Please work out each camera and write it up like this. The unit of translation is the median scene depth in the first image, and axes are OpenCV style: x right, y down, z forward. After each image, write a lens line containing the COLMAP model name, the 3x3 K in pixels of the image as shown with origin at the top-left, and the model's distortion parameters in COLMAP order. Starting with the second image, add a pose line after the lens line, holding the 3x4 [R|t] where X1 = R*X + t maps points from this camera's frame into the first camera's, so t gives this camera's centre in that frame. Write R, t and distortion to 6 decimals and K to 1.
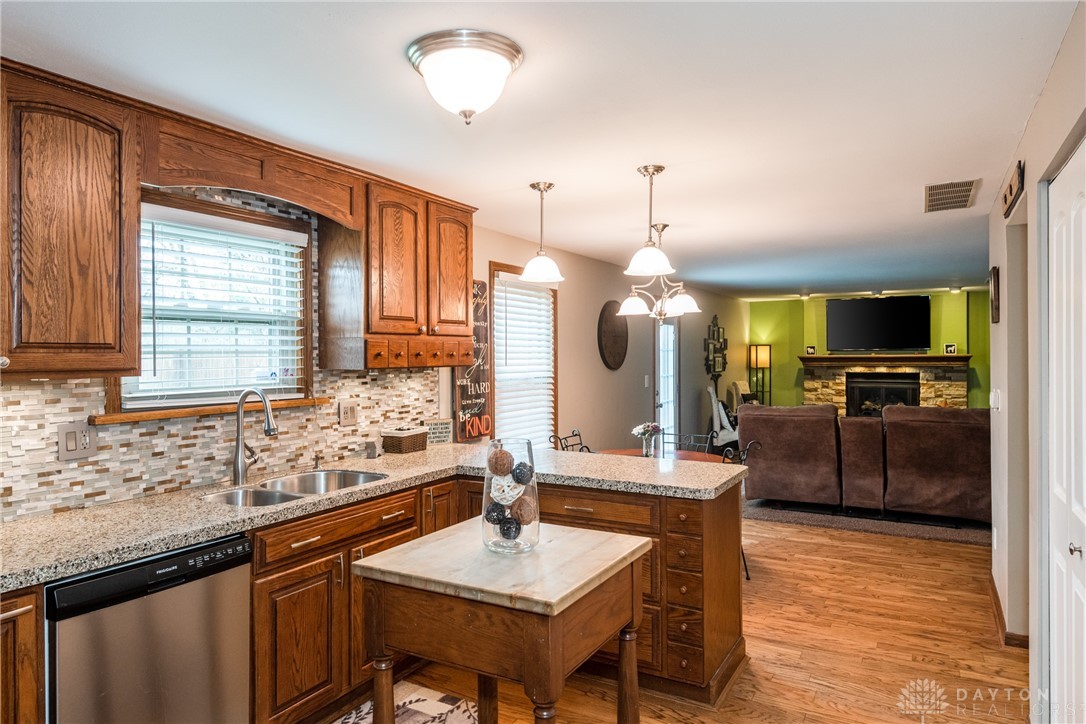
lens RADIAL K [[681.2, 0, 533.2], [0, 681.2, 358.1], [0, 0, 1]] dist [0.038756, -0.021856]
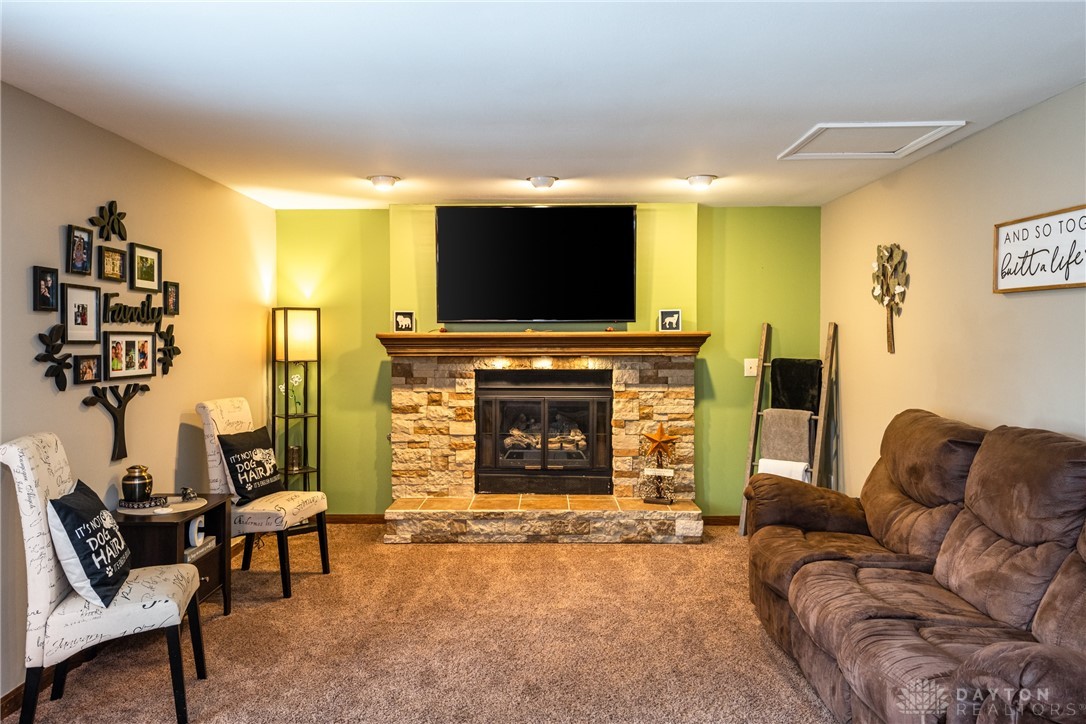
lens RADIAL K [[738.2, 0, 539.5], [0, 738.2, 357.1], [0, 0, 1]] dist [0.002763, -0.021328]
pose [[0.867816, -0.007897, 0.496823, 0.251863], [-0.002155, 0.999805, 0.019654, 0.002366], [-0.496881, -0.018127, 0.867629, 0.559520]]
